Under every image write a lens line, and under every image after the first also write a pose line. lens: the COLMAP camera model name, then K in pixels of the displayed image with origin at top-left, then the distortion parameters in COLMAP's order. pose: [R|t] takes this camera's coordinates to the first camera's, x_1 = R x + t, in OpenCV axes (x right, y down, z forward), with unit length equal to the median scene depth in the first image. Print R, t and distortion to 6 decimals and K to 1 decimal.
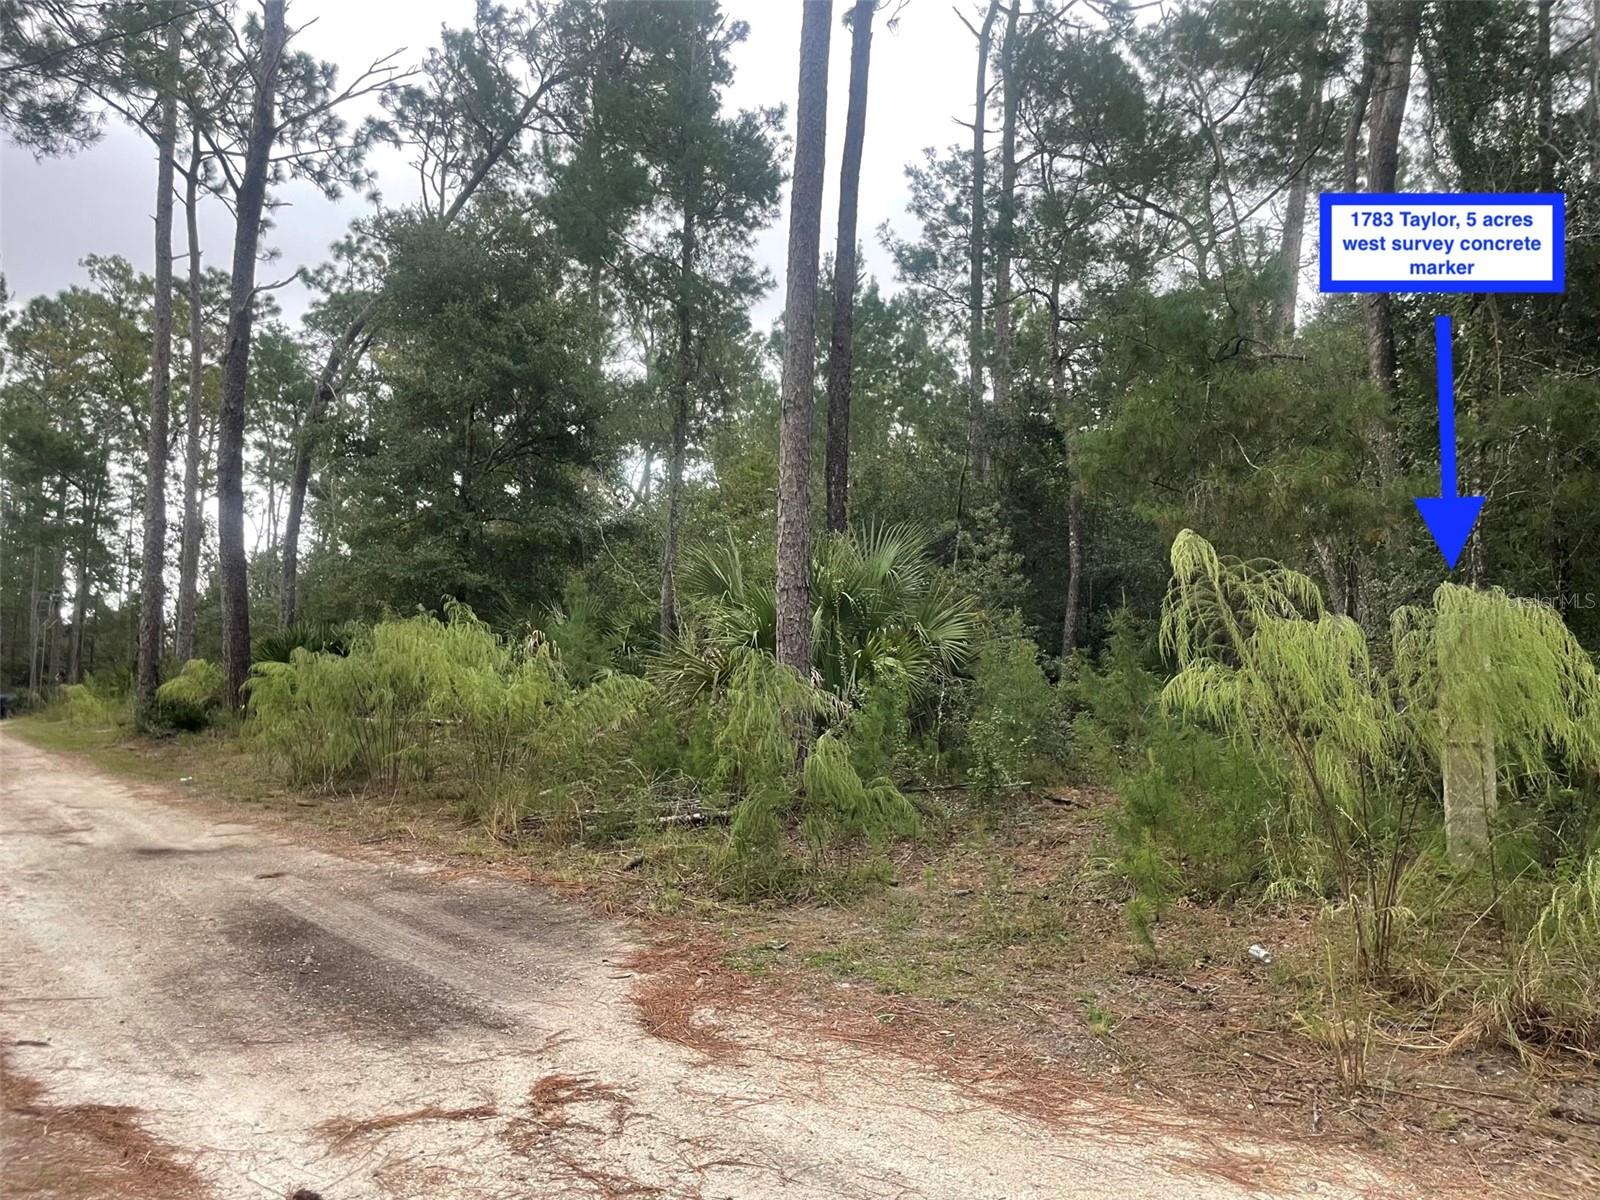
lens RADIAL K [[1210.4, 0, 806.9], [0, 1210.4, 604.3], [0, 0, 1]] dist [0.082972, -0.113849]
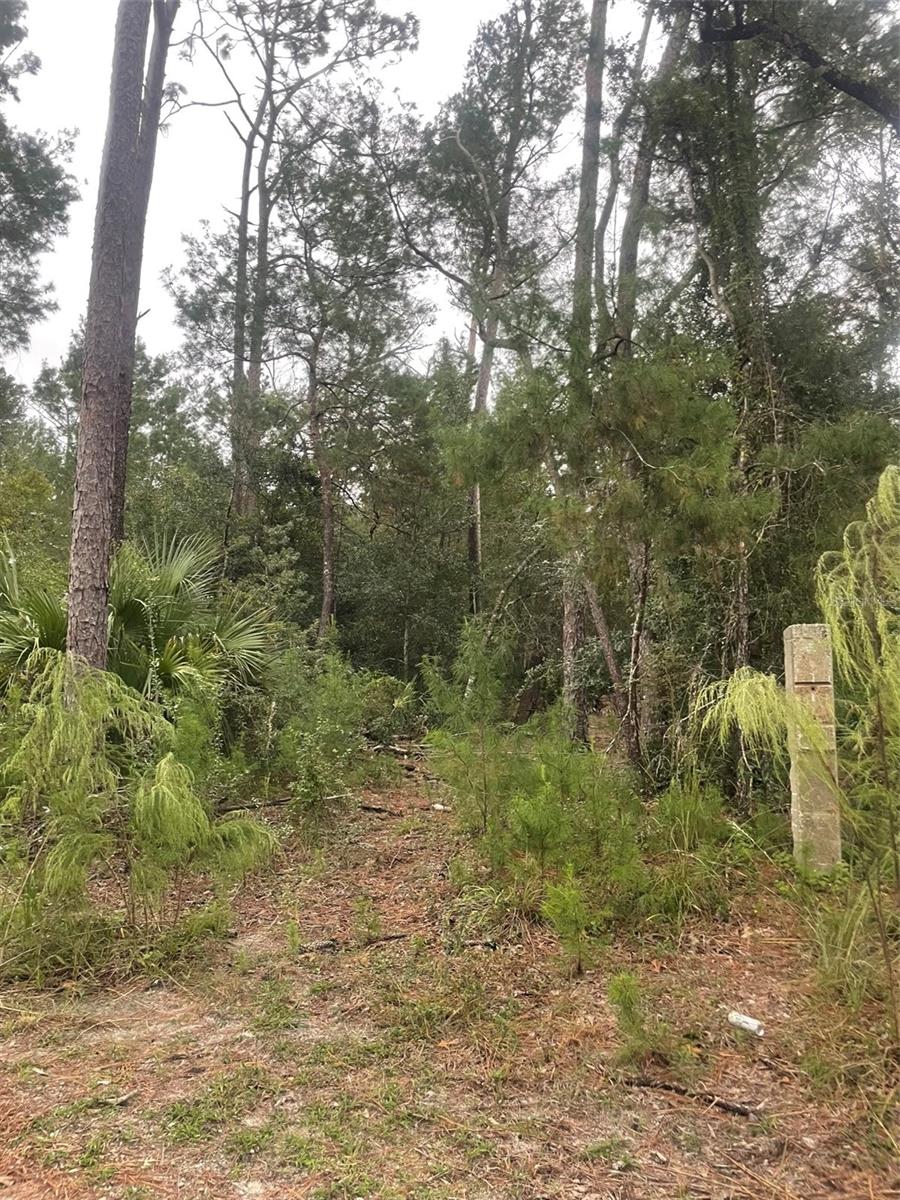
lens RADIAL K [[907.8, 0, 437.4], [0, 907.8, 599.8], [0, 0, 1]] dist [0.082972, -0.113849]
pose [[0.921057, 0.036077, 0.387754, -0.029257], [-0.023023, 0.999003, -0.038260, 0.012028], [-0.388747, 0.026312, 0.920969, 0.205133]]
